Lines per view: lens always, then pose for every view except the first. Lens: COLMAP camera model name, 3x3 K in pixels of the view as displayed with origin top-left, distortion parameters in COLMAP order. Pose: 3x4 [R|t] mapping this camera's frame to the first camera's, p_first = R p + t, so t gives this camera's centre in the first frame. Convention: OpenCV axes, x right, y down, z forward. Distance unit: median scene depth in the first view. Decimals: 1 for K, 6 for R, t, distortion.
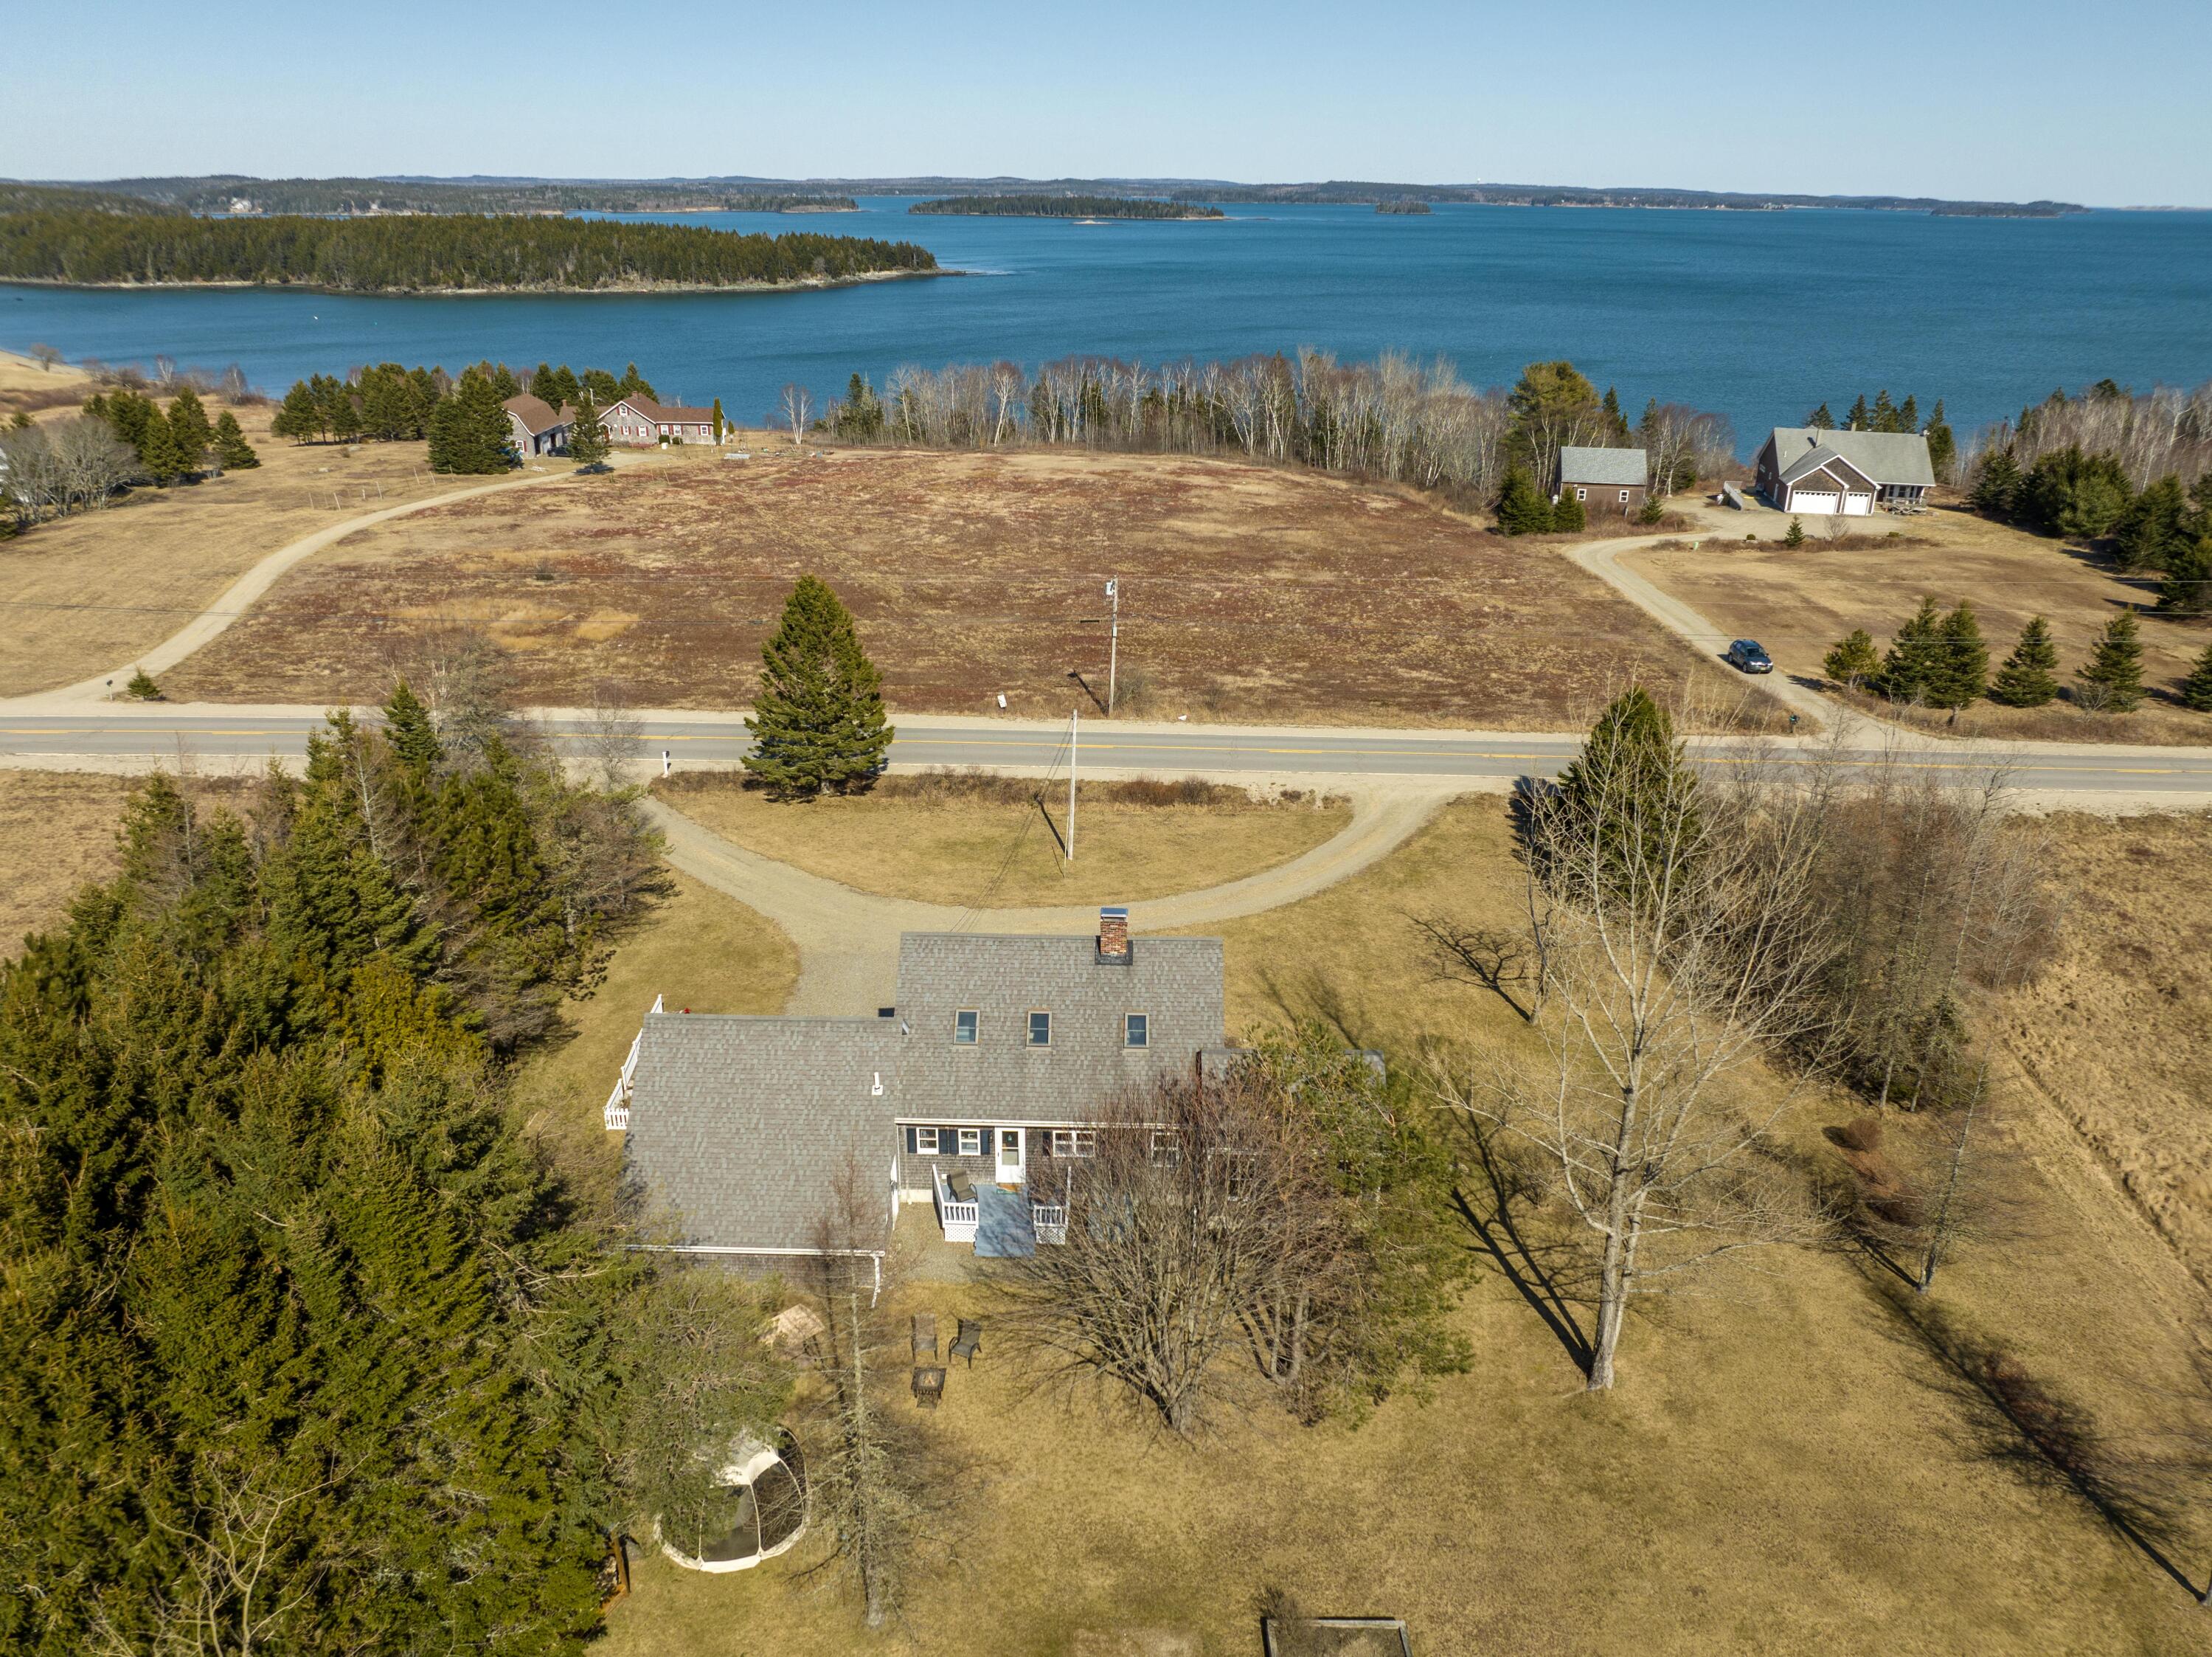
lens RADIAL K [[1565.0, 0, 1109.2], [0, 1565.0, 806.3], [0, 0, 1]] dist [-0.035417, 0.002166]
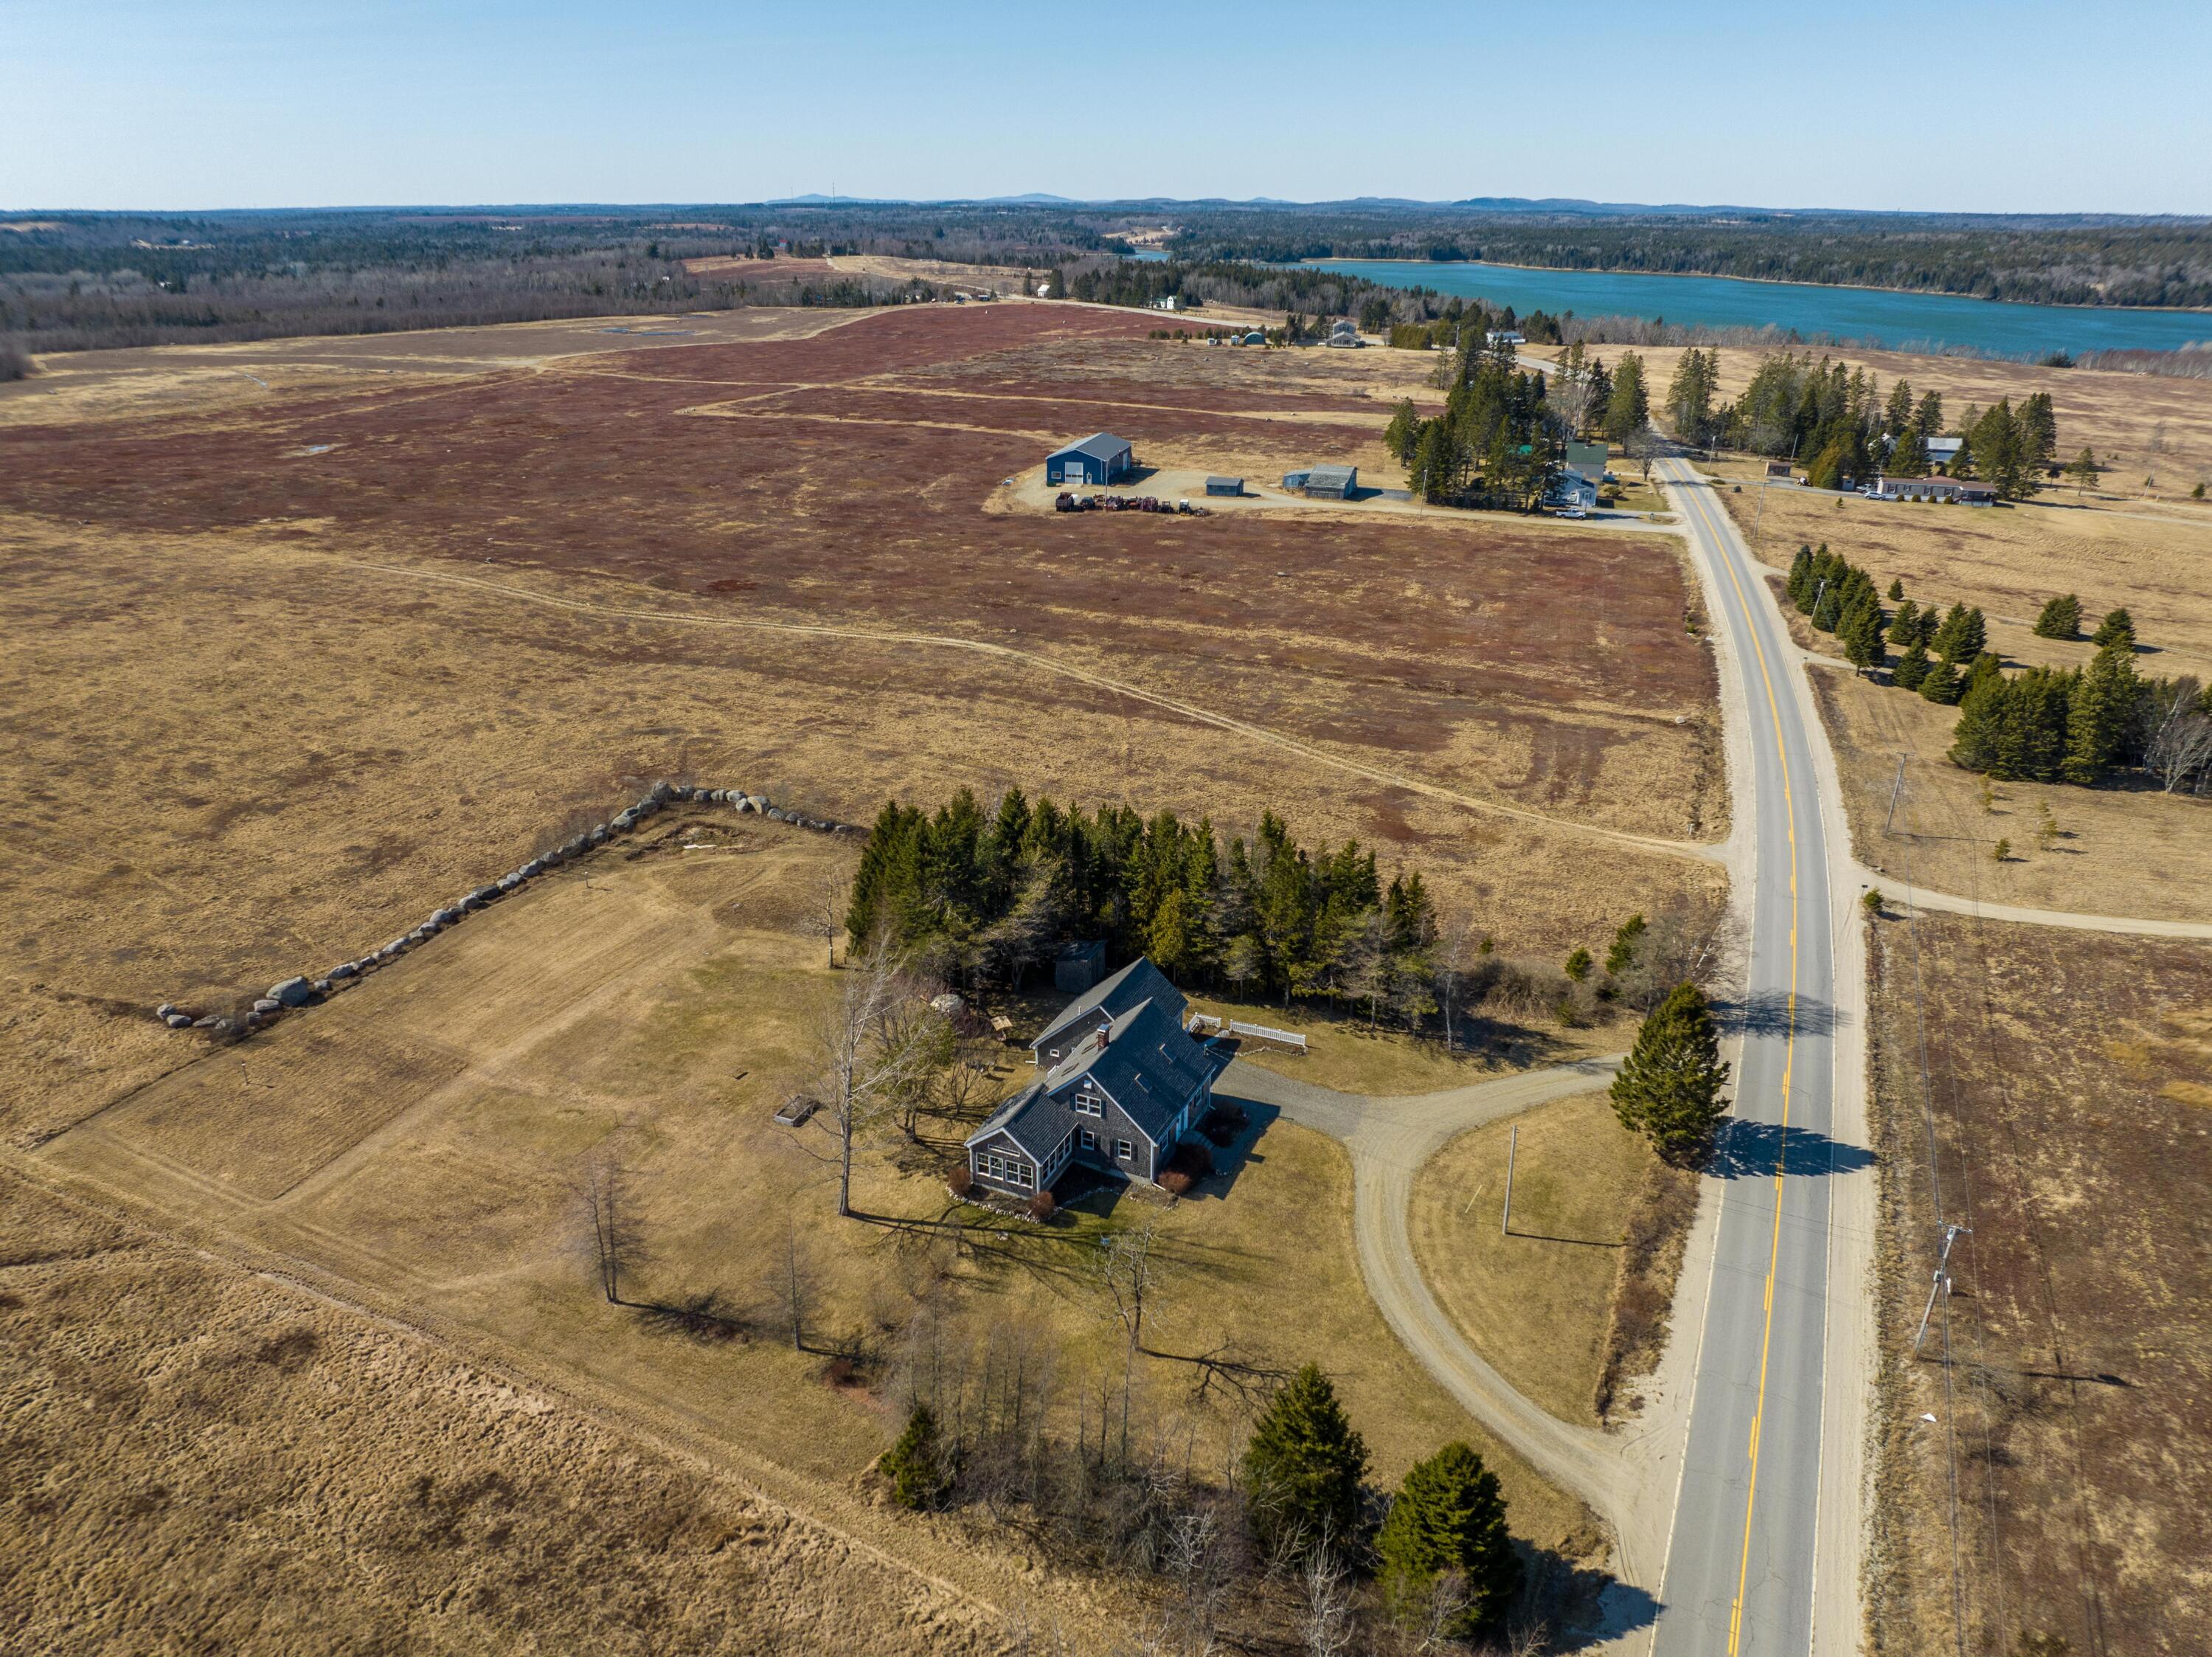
lens RADIAL K [[1565.0, 0, 1097.0], [0, 1565.0, 821.9], [0, 0, 1]] dist [-0.035417, 0.002166]
pose [[-0.398166, 0.330770, -0.855602, 0.609113], [-0.346714, 0.809270, 0.474207, -0.406575], [0.849266, 0.485462, -0.207541, 0.482156]]
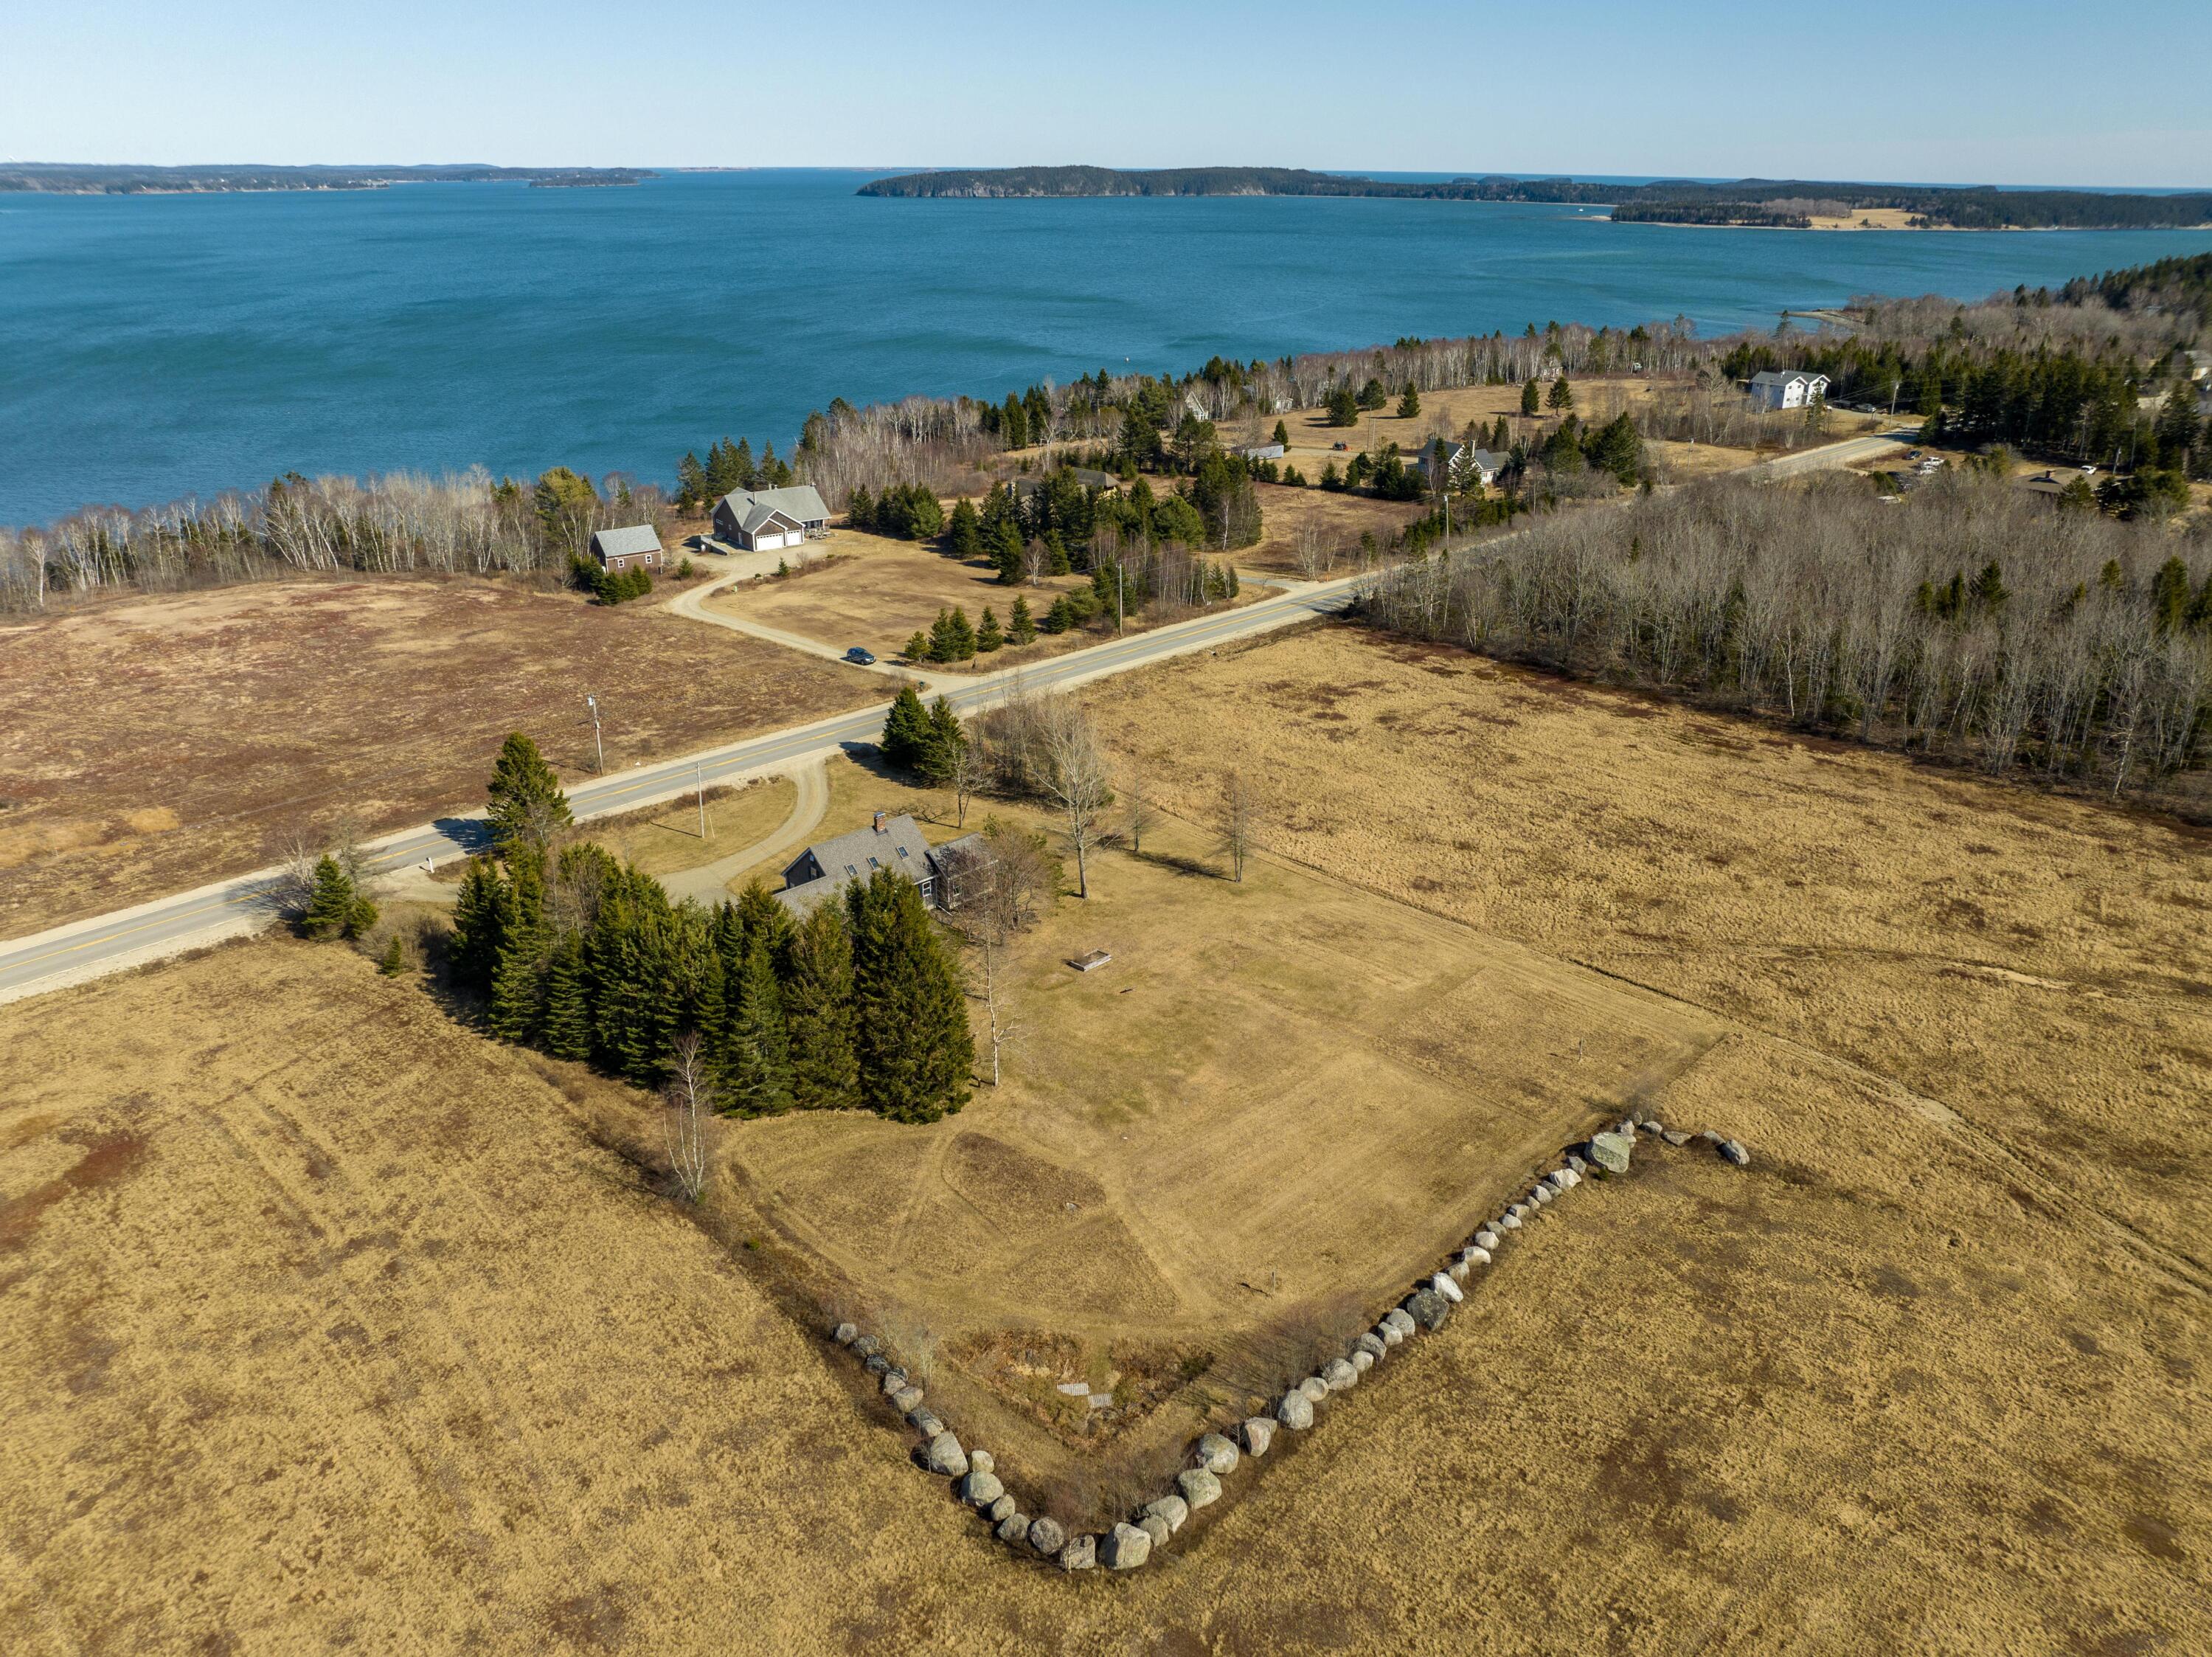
lens RADIAL K [[1565.0, 0, 1104.7], [0, 1565.0, 829.1], [0, 0, 1]] dist [-0.035417, 0.002166]
pose [[0.696044, -0.288221, 0.657610, -0.561120], [0.267259, 0.954082, 0.135280, -0.062000], [-0.666404, 0.081591, 0.741113, -0.463020]]
